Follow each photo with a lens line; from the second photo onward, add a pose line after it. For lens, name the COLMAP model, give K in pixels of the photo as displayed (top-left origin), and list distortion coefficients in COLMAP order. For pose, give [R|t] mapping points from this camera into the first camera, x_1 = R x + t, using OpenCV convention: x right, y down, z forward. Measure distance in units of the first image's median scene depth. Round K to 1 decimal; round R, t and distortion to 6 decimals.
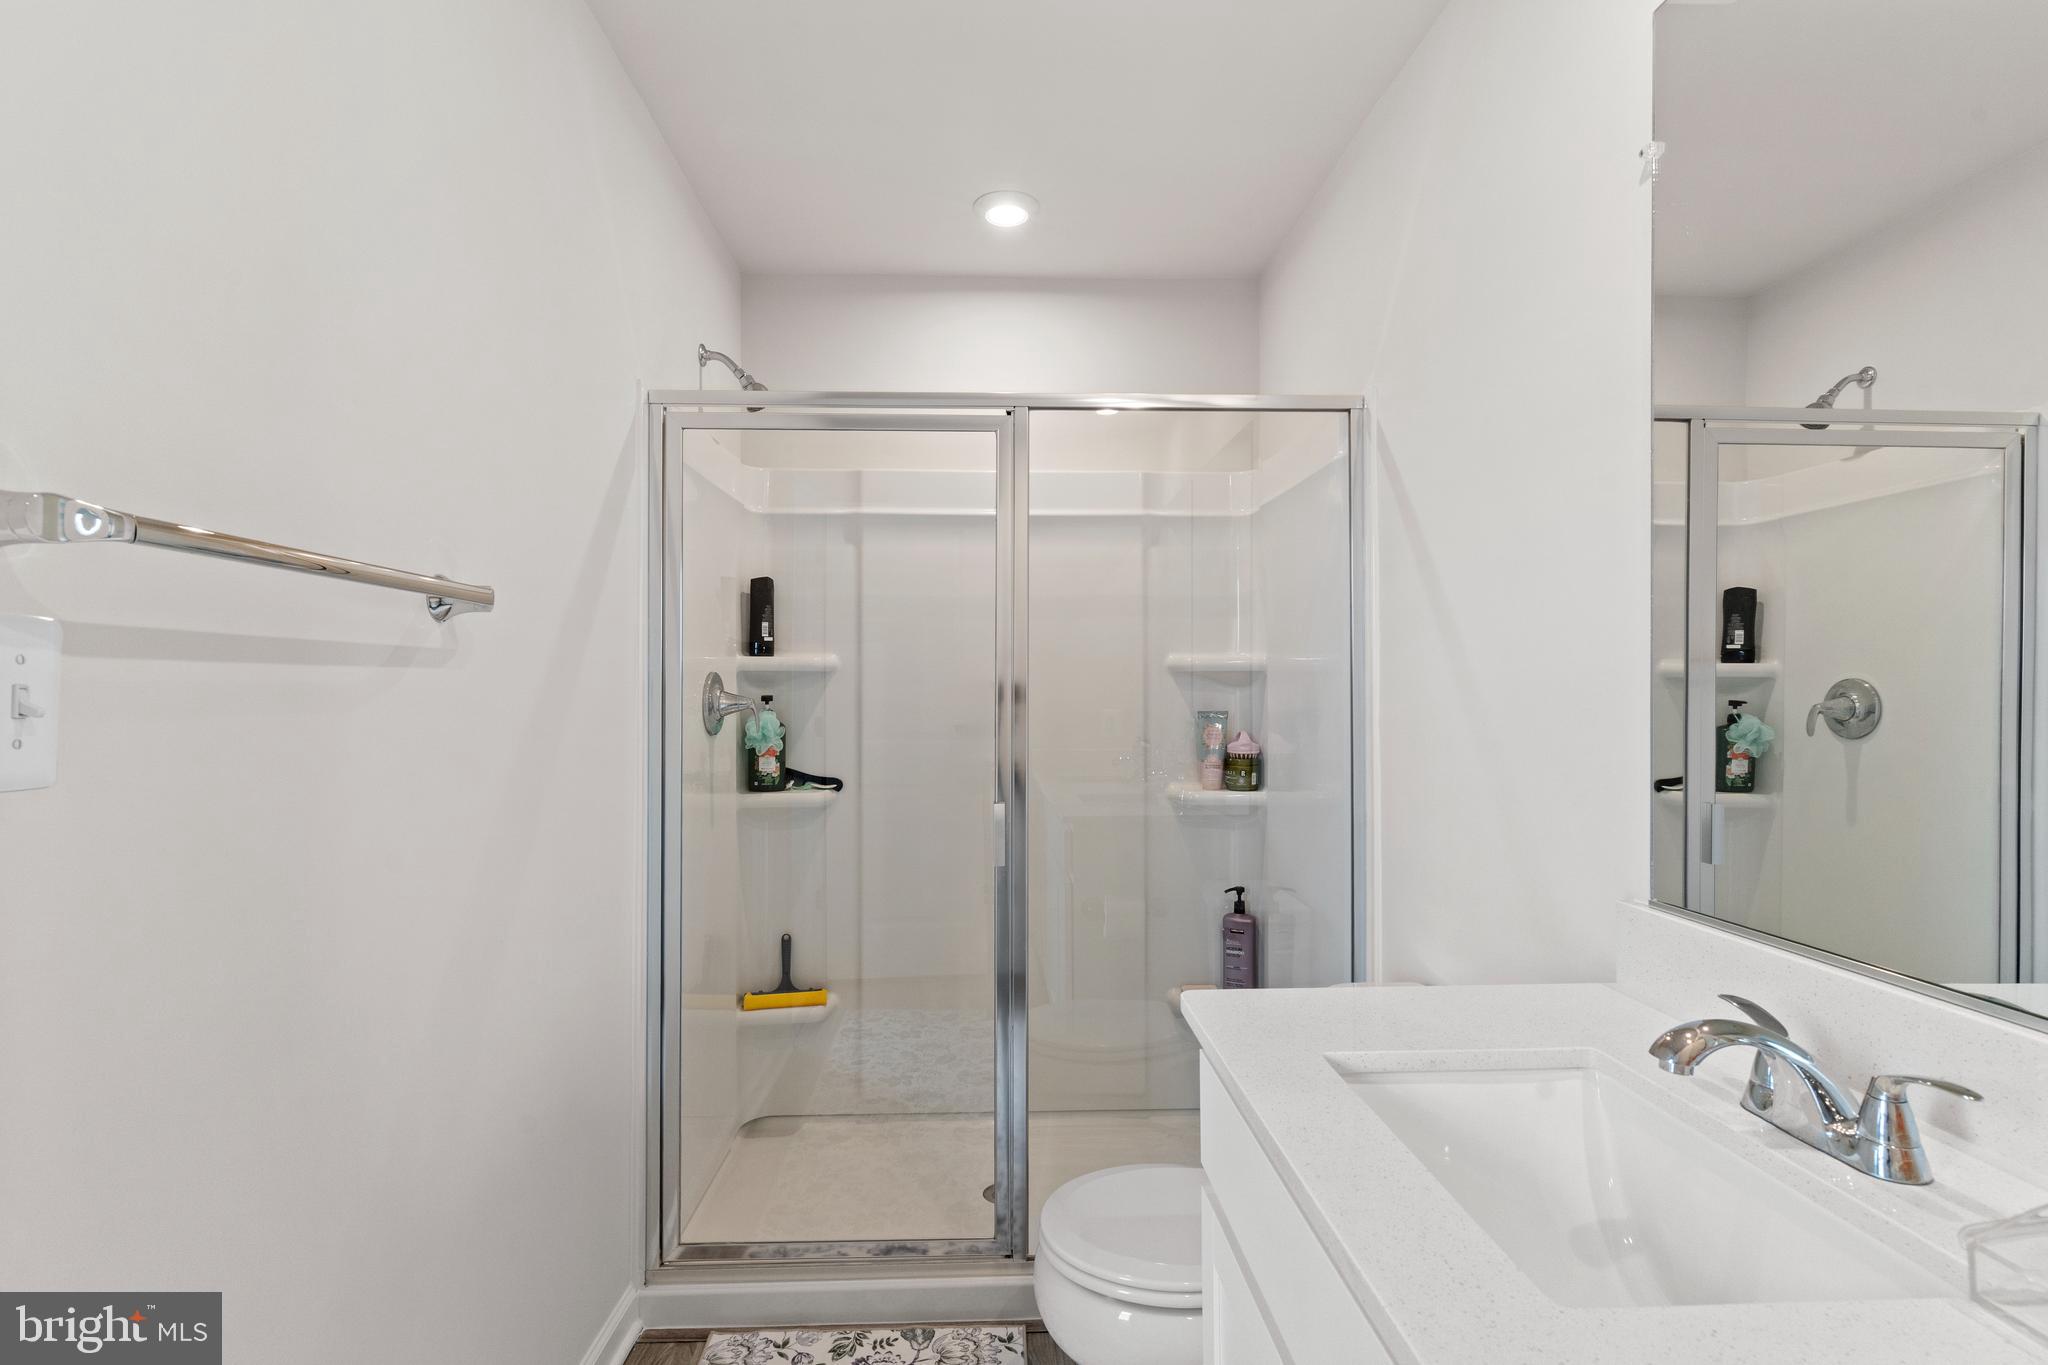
lens RADIAL K [[990.9, 0, 1019.6], [0, 990.9, 688.1], [0, 0, 1]] dist [0.013883, -0.000158]
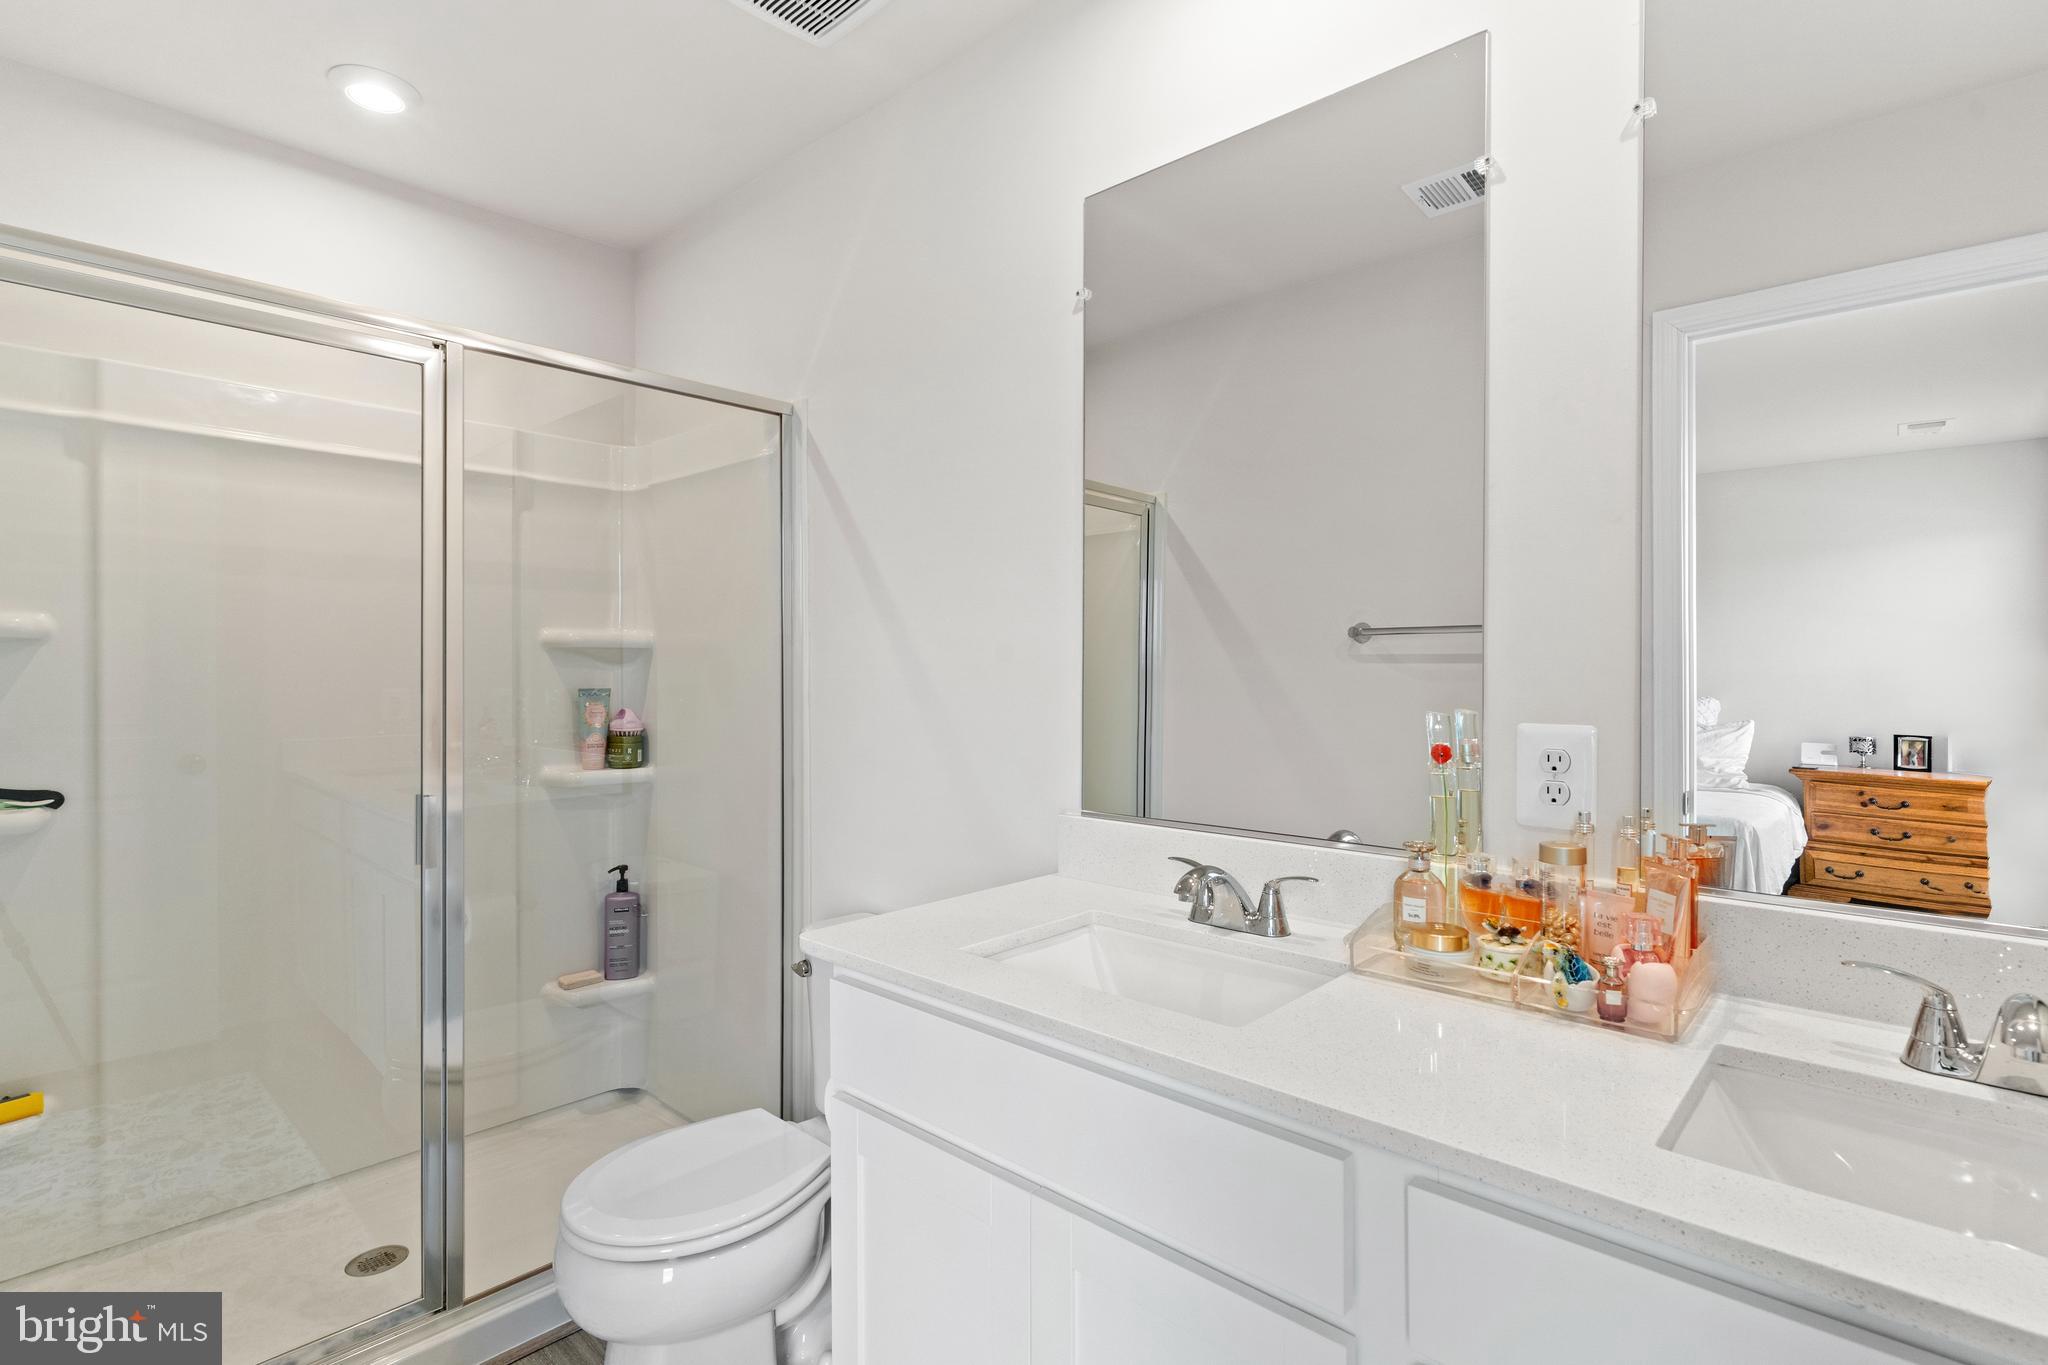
lens RADIAL K [[992.5, 0, 1017.7], [0, 992.5, 678.0], [0, 0, 1]] dist [0.003852, 0.000476]
pose [[0.714564, -0.004374, 0.699556, -0.190998], [-0.002977, 0.999952, 0.009293, 0.002415], [-0.699563, -0.008723, 0.714517, 0.014280]]
